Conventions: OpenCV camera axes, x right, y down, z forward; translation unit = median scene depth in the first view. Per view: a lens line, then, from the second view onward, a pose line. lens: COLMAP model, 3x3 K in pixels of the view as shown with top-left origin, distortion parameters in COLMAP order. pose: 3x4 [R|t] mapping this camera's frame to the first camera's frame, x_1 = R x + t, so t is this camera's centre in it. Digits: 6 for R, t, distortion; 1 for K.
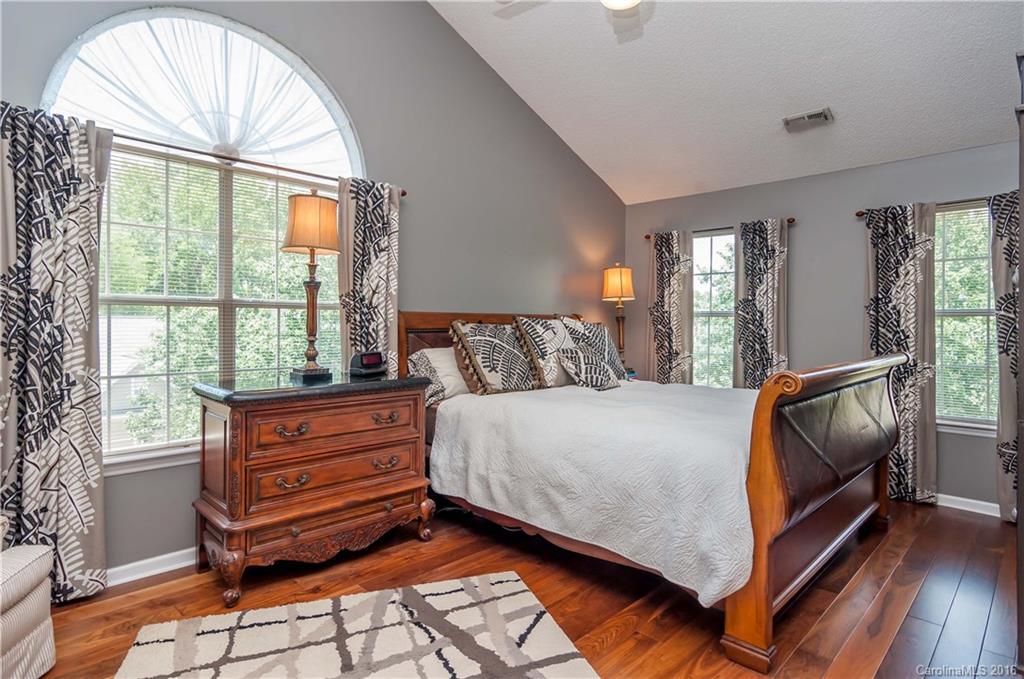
lens RADIAL K [[550.8, 0, 511.6], [0, 550.8, 332.5], [0, 0, 1]] dist [-0.002232, 0.000630]
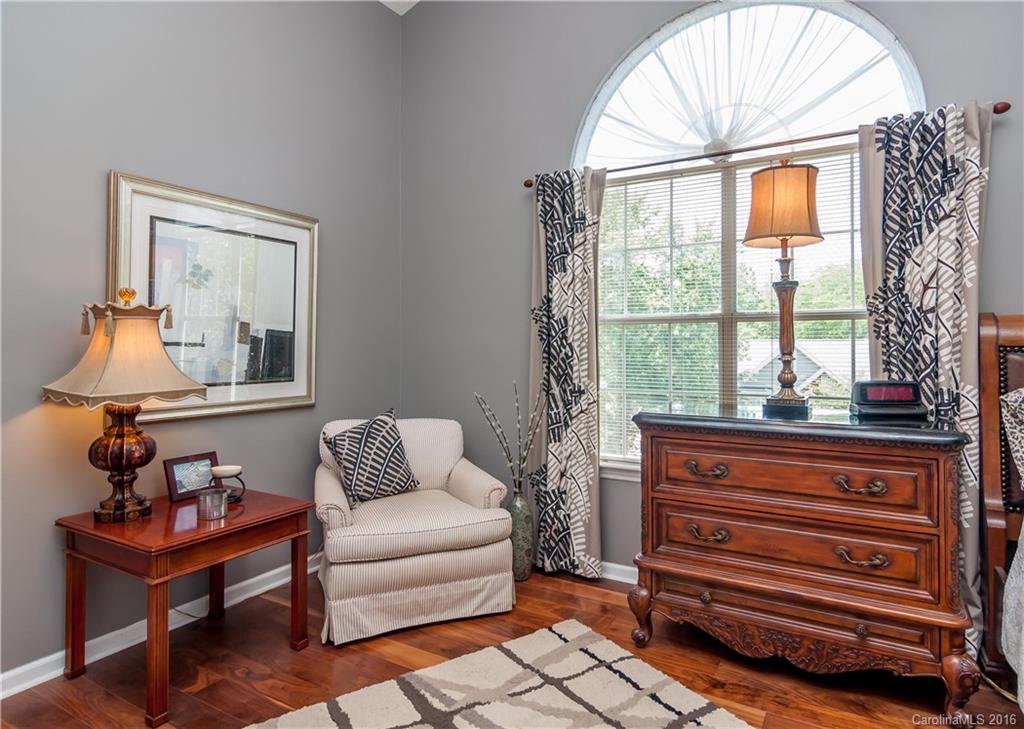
lens RADIAL K [[580.7, 0, 485.0], [0, 580.7, 339.6], [0, 0, 1]] dist [0.002927, -0.002109]
pose [[0.245573, -0.015977, -0.969246, 0.361652], [-0.013096, 0.999718, -0.019797, 0.008428], [0.969290, 0.017555, 0.245295, 0.484900]]
